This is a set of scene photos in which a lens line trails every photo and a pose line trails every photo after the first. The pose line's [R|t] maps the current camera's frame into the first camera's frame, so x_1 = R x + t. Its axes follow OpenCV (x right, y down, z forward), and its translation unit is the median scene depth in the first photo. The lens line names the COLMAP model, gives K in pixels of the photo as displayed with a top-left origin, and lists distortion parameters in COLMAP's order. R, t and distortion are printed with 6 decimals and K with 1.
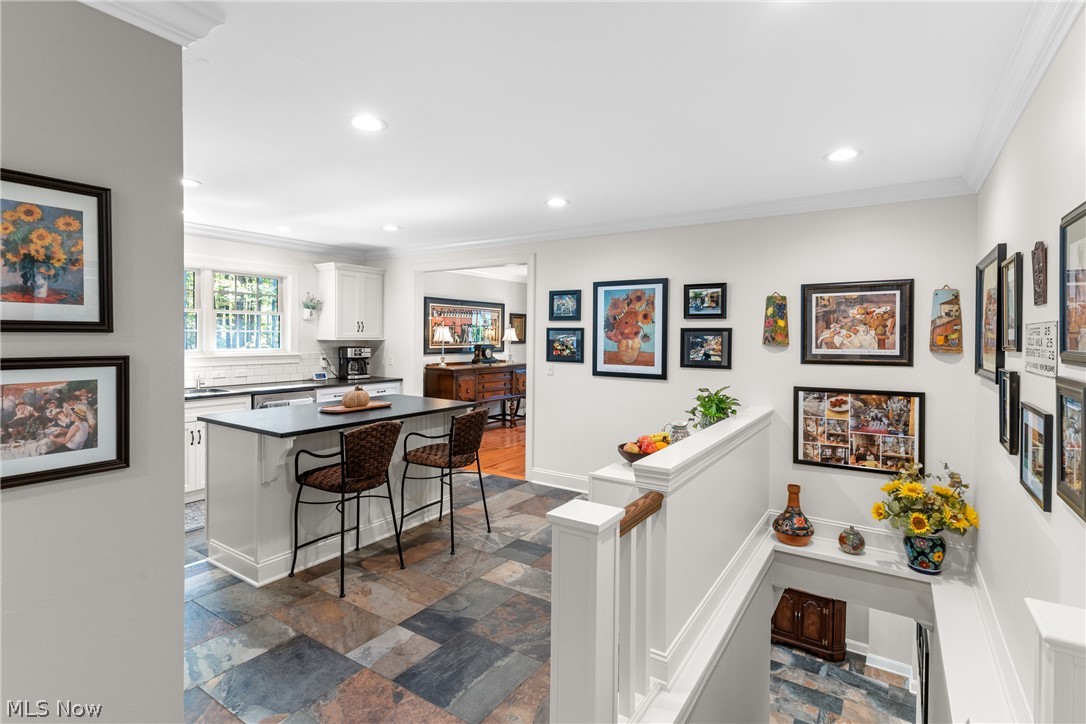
lens RADIAL K [[522.3, 0, 521.6], [0, 522.3, 333.1], [0, 0, 1]] dist [0.003276, -0.000106]
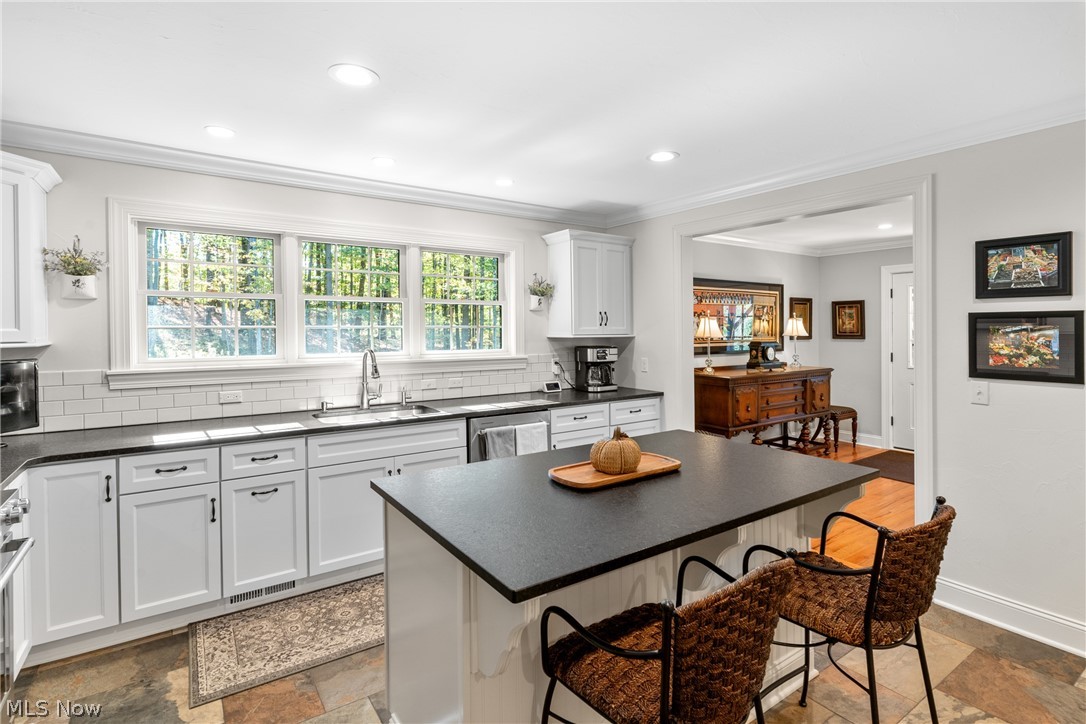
lens RADIAL K [[522.3, 0, 538.3], [0, 522.3, 329.5], [0, 0, 1]] dist [0.003276, -0.000106]
pose [[0.935727, -0.011237, -0.352546, -0.140706], [0.013220, 0.999907, 0.003217, -0.000709], [0.352477, -0.007671, 0.935789, 0.299415]]
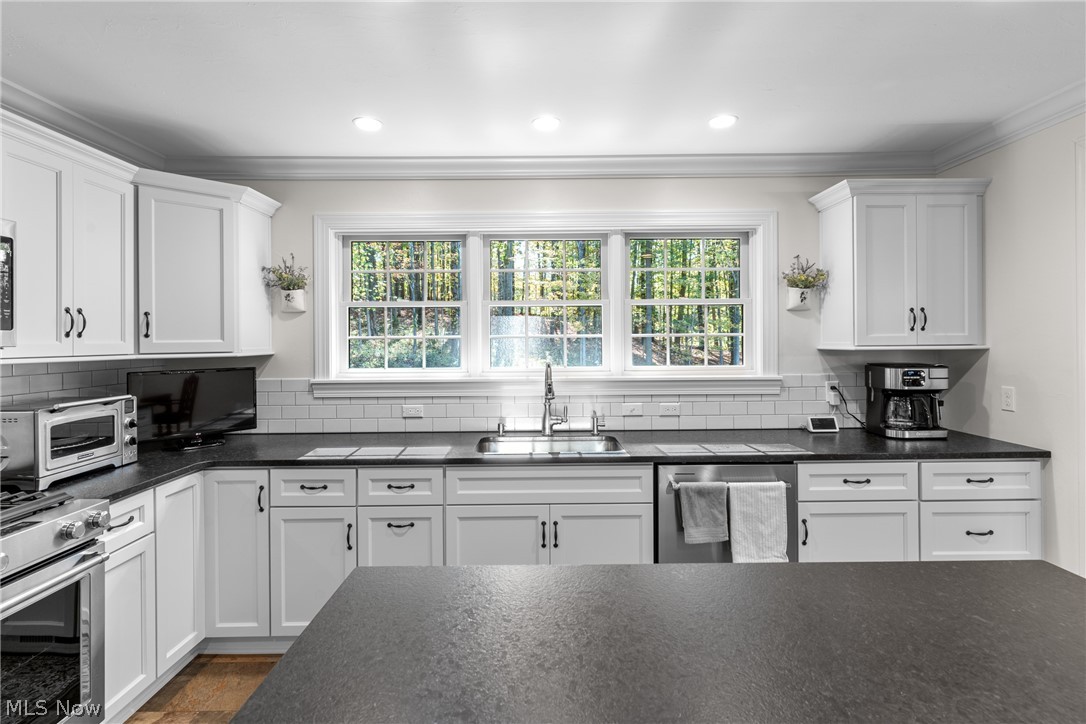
lens RADIAL K [[522.3, 0, 553.5], [0, 522.3, 346.0], [0, 0, 1]] dist [0.003276, -0.000106]
pose [[0.585801, -0.004865, -0.810440, -0.133985], [0.018132, 0.999810, 0.007104, 0.001672], [0.810252, -0.018857, 0.585778, 0.499943]]
